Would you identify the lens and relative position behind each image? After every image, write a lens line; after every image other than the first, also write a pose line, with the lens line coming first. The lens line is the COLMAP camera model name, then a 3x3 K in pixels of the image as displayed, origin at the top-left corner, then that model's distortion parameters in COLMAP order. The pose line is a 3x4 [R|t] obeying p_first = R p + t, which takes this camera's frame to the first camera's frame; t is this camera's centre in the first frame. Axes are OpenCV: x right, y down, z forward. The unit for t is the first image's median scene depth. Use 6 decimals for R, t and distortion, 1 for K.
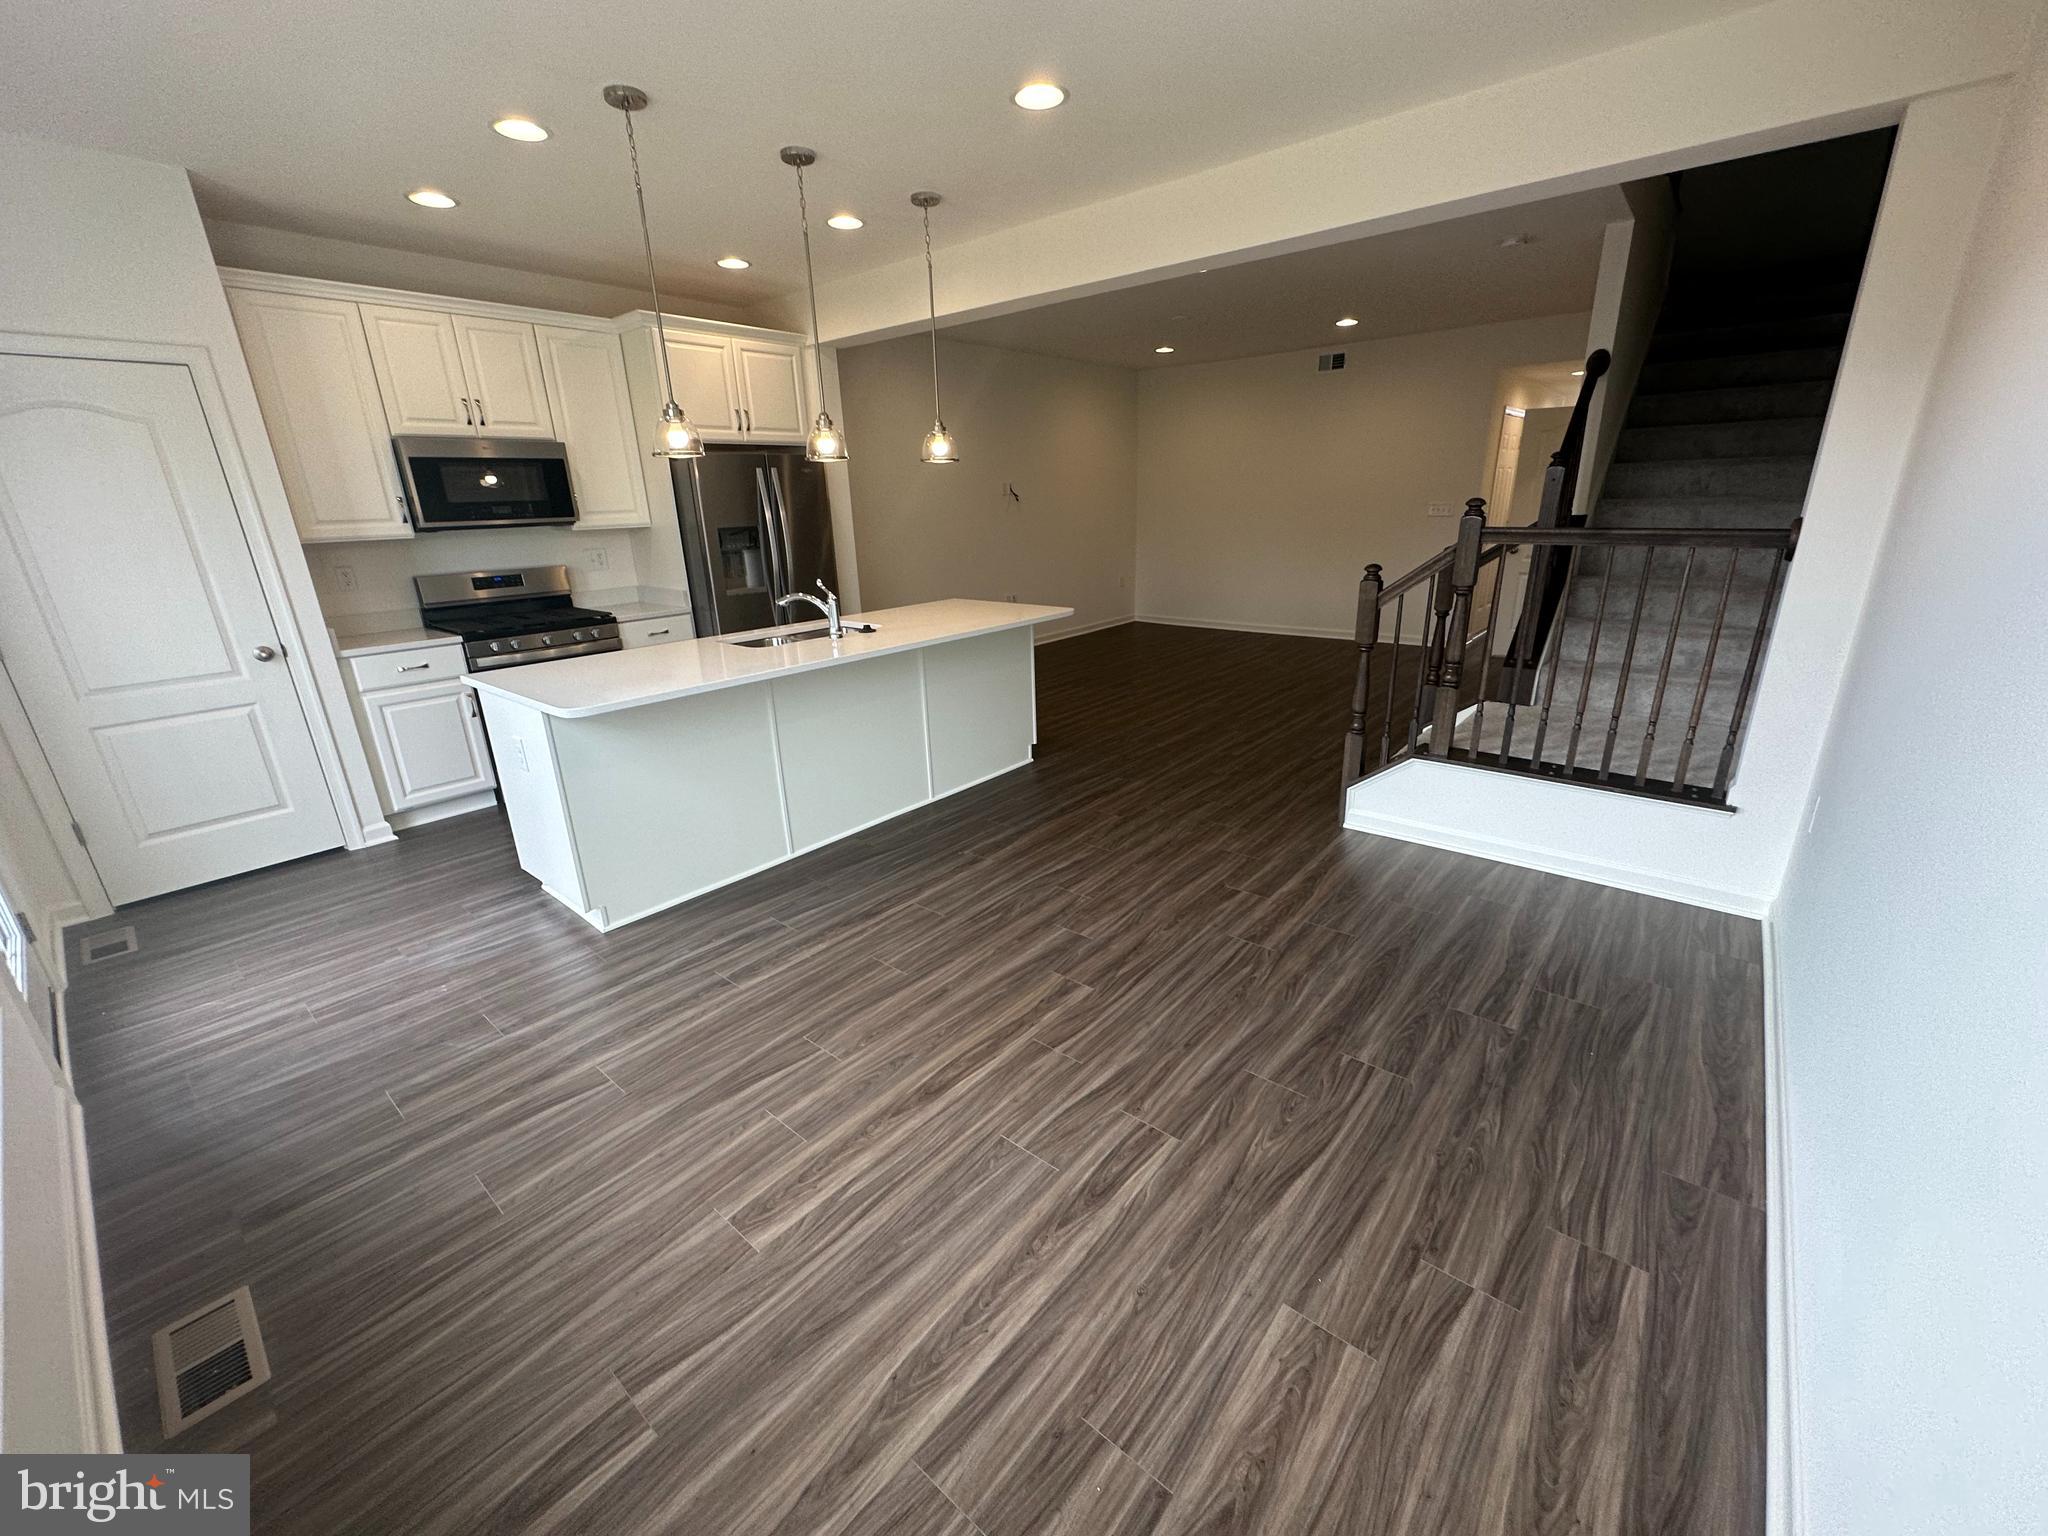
lens RADIAL K [[819.4, 0, 1024.3], [0, 819.4, 772.4], [0, 0, 1]] dist [0.000663, 0.000400]
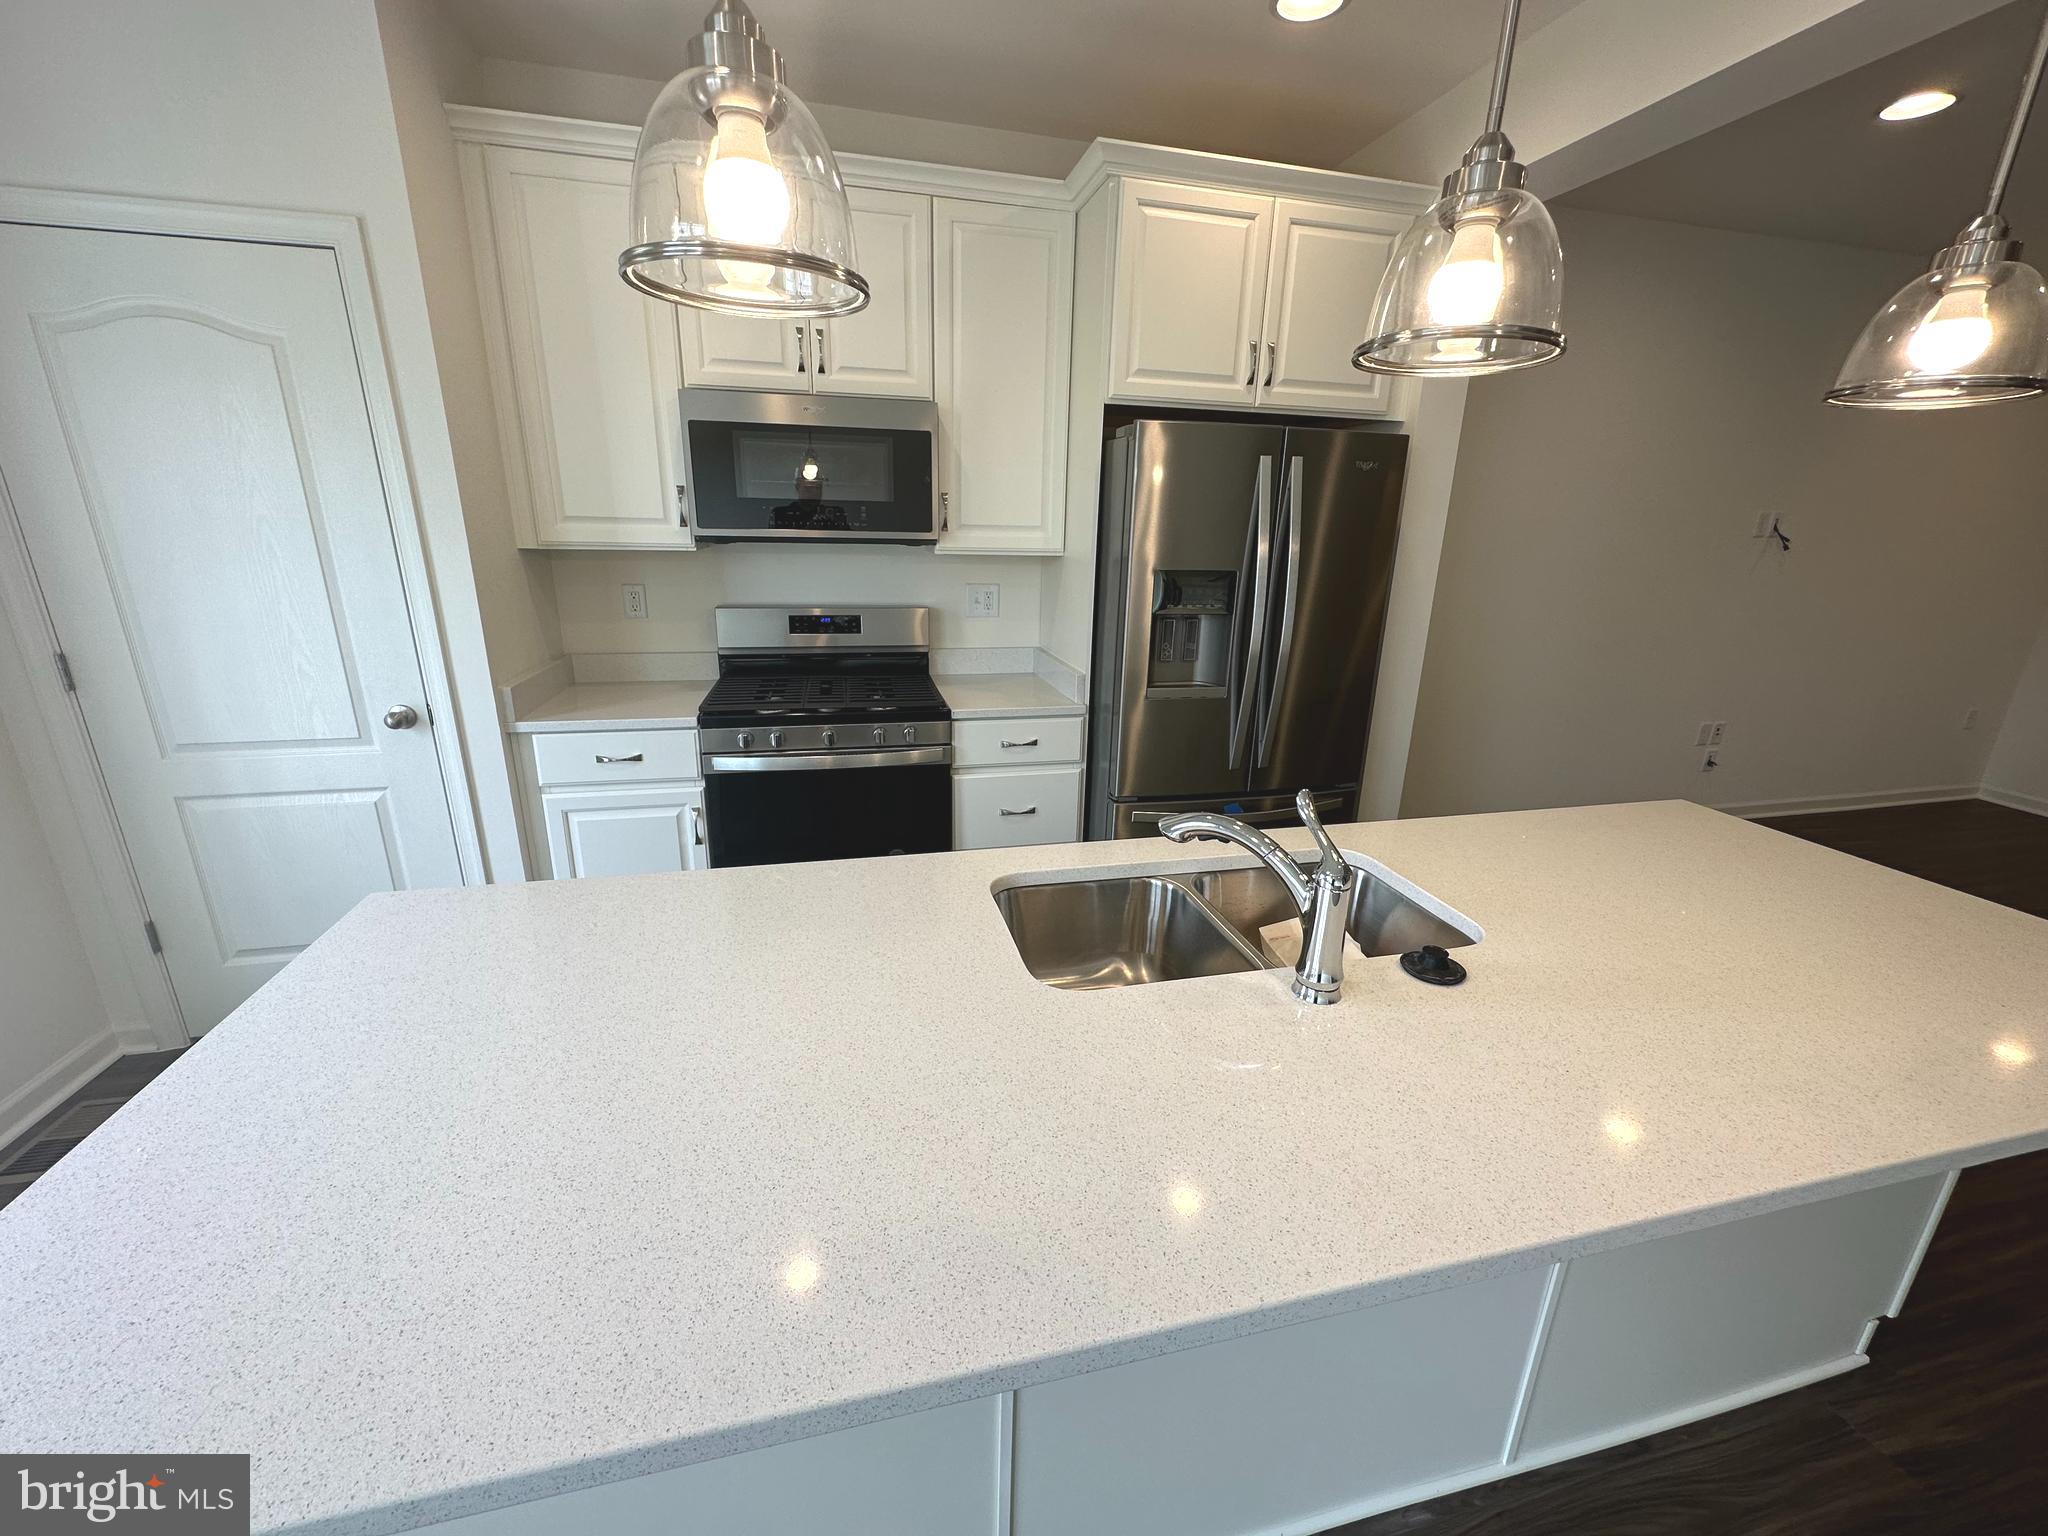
lens RADIAL K [[819.4, 0, 1024.4], [0, 819.4, 767.2], [0, 0, 1]] dist [0.000663, 0.000400]
pose [[0.805433, 0.218372, -0.550991, -0.138623], [-0.233729, 0.971337, 0.043304, -0.190724], [0.544654, 0.093904, 0.833387, 0.568191]]
